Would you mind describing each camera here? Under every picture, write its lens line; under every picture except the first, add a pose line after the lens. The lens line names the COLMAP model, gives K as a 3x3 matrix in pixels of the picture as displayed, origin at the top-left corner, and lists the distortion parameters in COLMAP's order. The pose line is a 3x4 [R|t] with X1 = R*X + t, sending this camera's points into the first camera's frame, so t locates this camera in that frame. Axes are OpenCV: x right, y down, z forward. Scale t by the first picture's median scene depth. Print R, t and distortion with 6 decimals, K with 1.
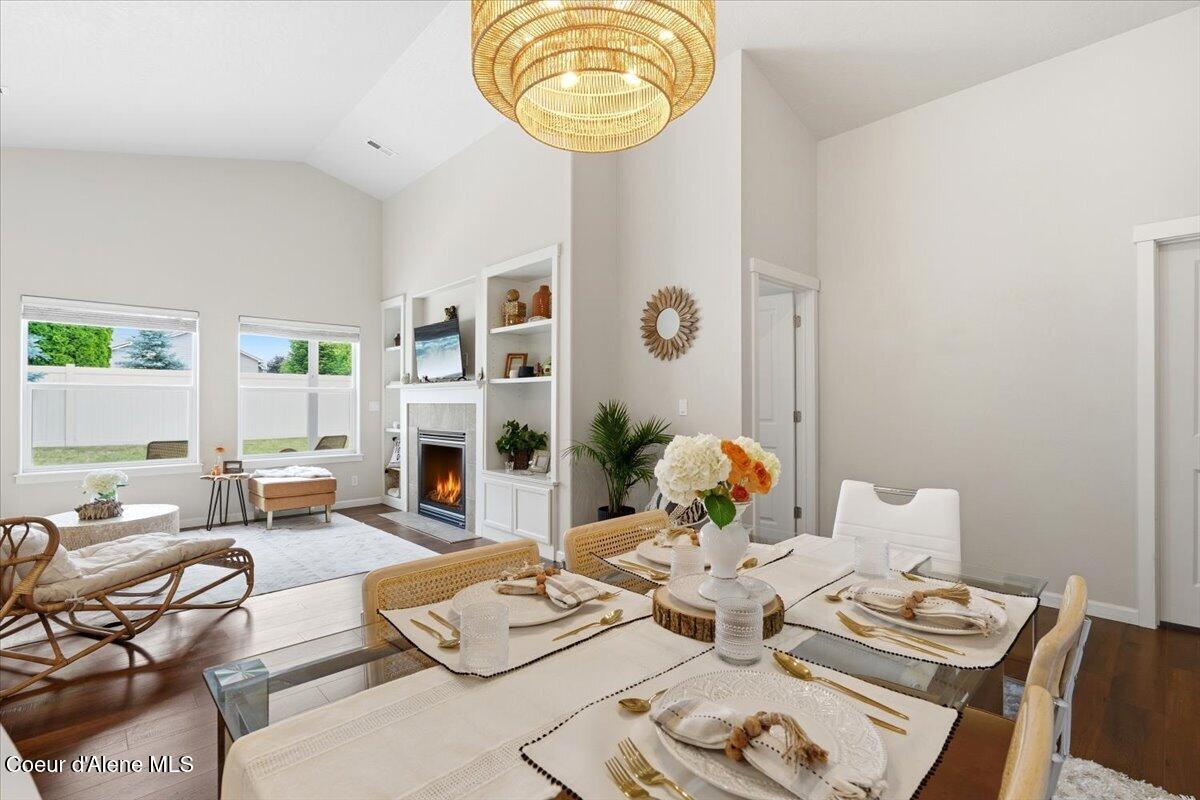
lens RADIAL K [[548.4, 0, 600.0], [0, 548.4, 400.0], [0, 0, 1]] dist [-0.003313, 0.000621]
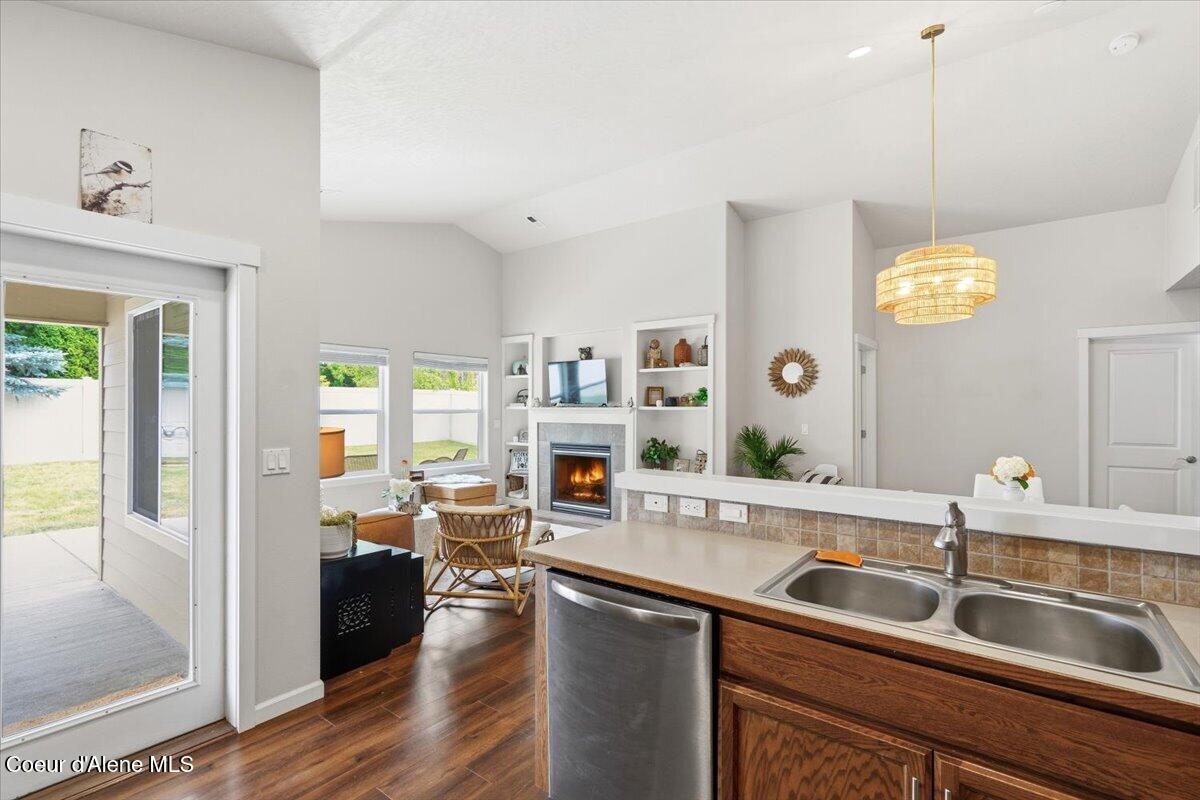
lens RADIAL K [[546.1, 0, 600.6], [0, 546.1, 405.7], [0, 0, 1]] dist [-0.001331, -0.000045]
pose [[0.987023, 0.000707, 0.160578, -0.479672], [-0.001317, 0.999992, 0.003691, -0.042203], [-0.160574, -0.003854, 0.987016, -0.286375]]
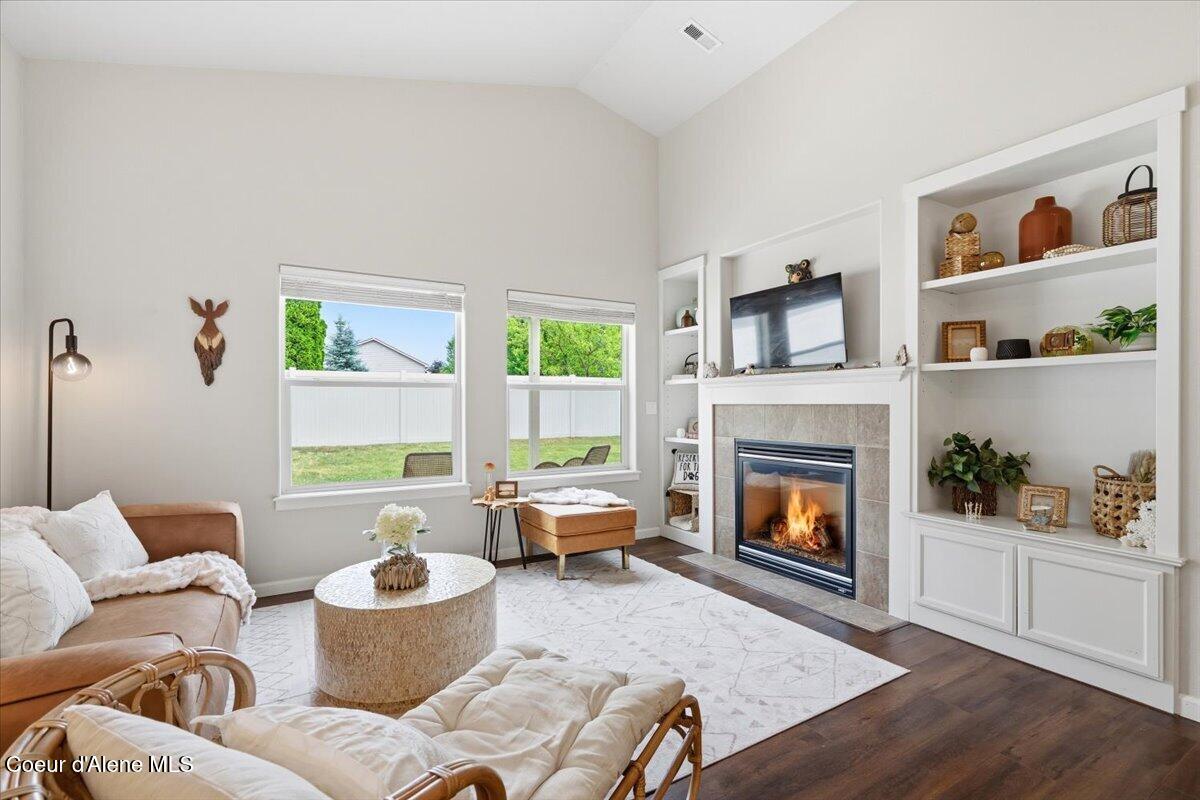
lens RADIAL K [[541.6, 0, 600.0], [0, 541.6, 402.4], [0, 0, 1]] dist [-0.001957, 0.000366]
pose [[0.973396, -0.003976, -0.229094, -0.389861], [0.004934, 0.999981, 0.003609, 0.000700], [0.229076, -0.004644, 0.973398, 0.315841]]
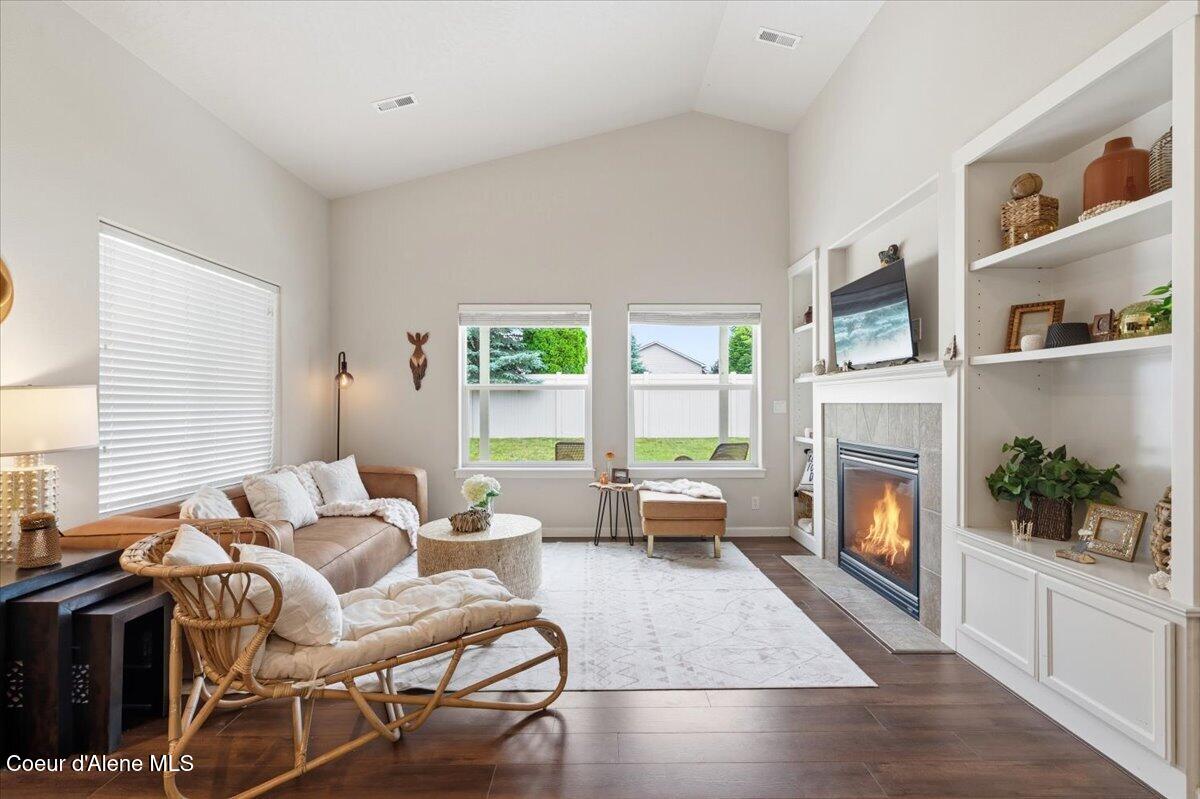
lens RADIAL K [[541.6, 0, 600.0], [0, 541.6, 401.9], [0, 0, 1]] dist [-0.001957, 0.000366]
pose [[0.727900, -0.003549, -0.685674, -0.099031], [0.006860, 0.999974, 0.002107, 0.001702], [0.685649, -0.006238, 0.727906, 0.356224]]
